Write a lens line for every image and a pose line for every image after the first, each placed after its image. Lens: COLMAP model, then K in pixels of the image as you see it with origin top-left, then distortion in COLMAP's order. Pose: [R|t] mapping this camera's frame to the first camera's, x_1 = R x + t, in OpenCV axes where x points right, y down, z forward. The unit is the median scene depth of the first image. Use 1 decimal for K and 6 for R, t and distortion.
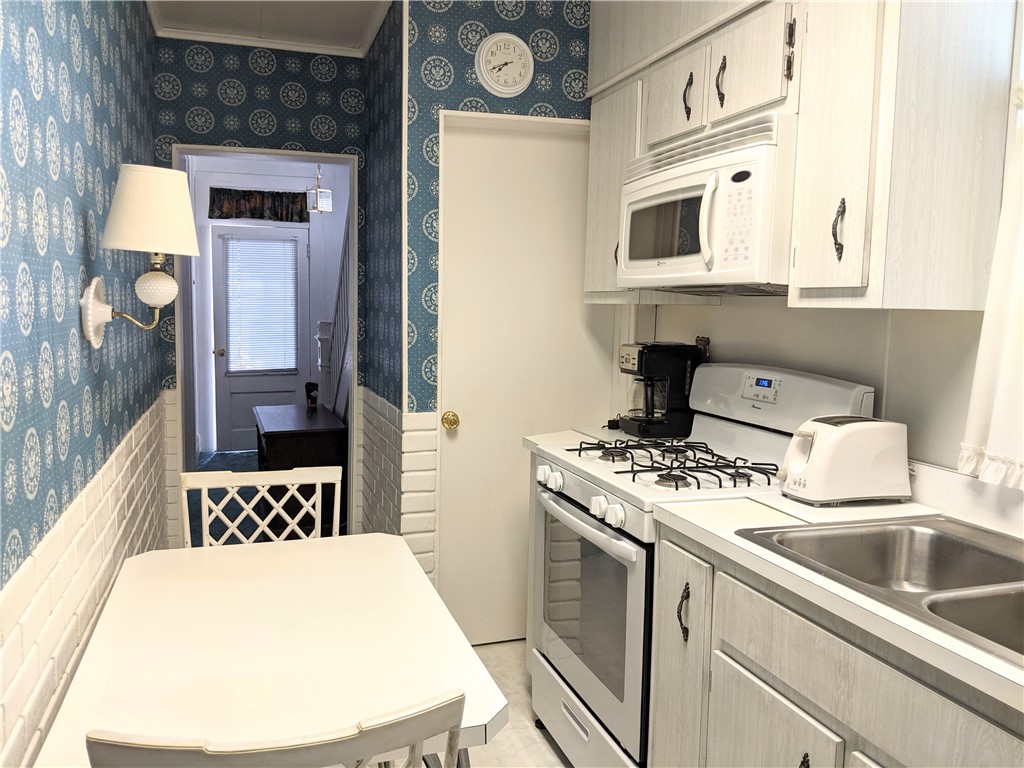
lens RADIAL K [[821.7, 0, 504.2], [0, 821.7, 384.6], [0, 0, 1]] dist [0.056128, -0.101770]
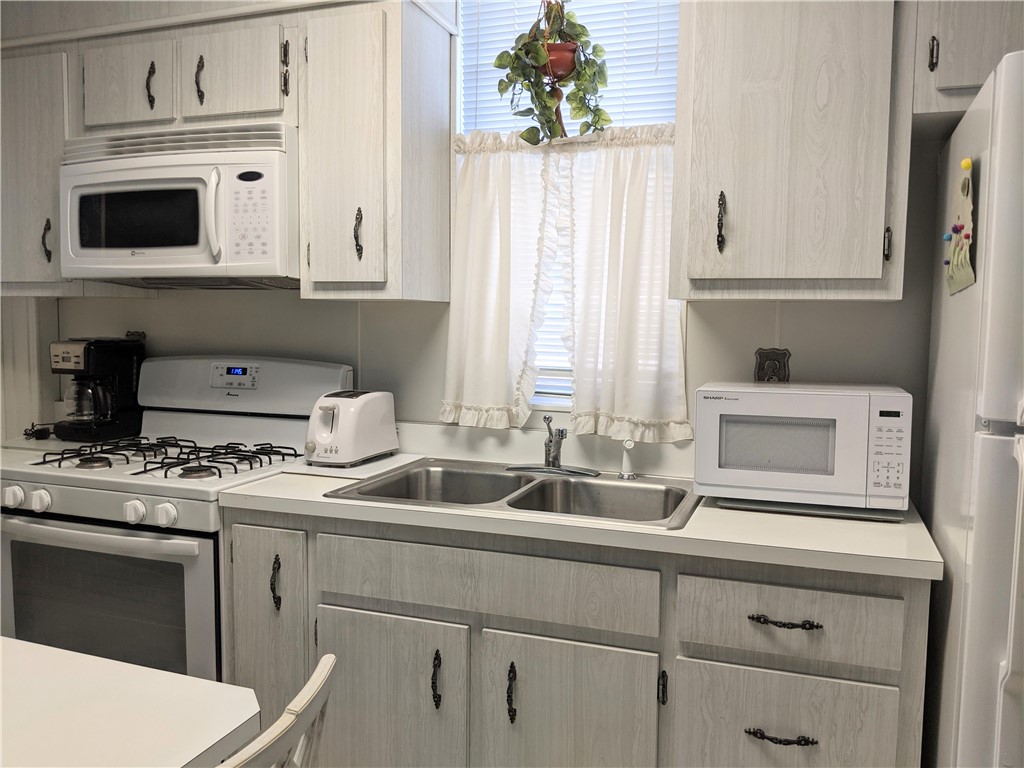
lens RADIAL K [[821.7, 0, 502.4], [0, 821.7, 388.7], [0, 0, 1]] dist [0.056128, -0.101770]
pose [[0.615850, -0.081949, 0.783590, -0.376772], [0.079208, 0.995977, 0.041908, 0.003427], [-0.783872, 0.036257, 0.619863, 0.090104]]
